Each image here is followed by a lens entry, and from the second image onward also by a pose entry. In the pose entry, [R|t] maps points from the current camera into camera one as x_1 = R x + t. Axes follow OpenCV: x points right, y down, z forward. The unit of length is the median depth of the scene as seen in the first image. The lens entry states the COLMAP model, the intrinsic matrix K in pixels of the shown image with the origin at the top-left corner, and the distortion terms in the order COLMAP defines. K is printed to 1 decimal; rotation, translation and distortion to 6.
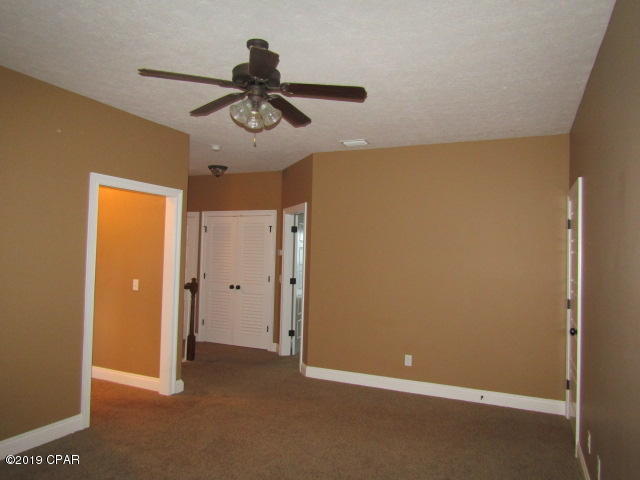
lens RADIAL K [[452.4, 0, 318.8], [0, 452.4, 239.5], [0, 0, 1]] dist [-0.020149, 0.012008]
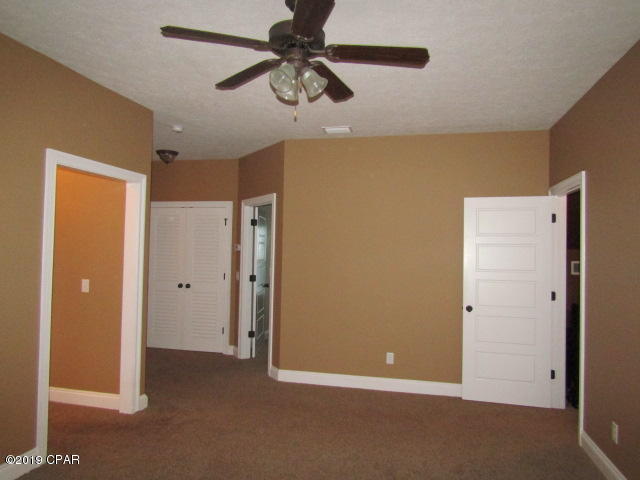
lens RADIAL K [[452.4, 0, 317.2], [0, 452.4, 238.5], [0, 0, 1]] dist [-0.020149, 0.012008]
pose [[0.981486, -0.000994, 0.191530, -0.141876], [-0.000289, 0.999978, 0.006671, 0.005806], [-0.191532, -0.006602, 0.981464, 0.086740]]
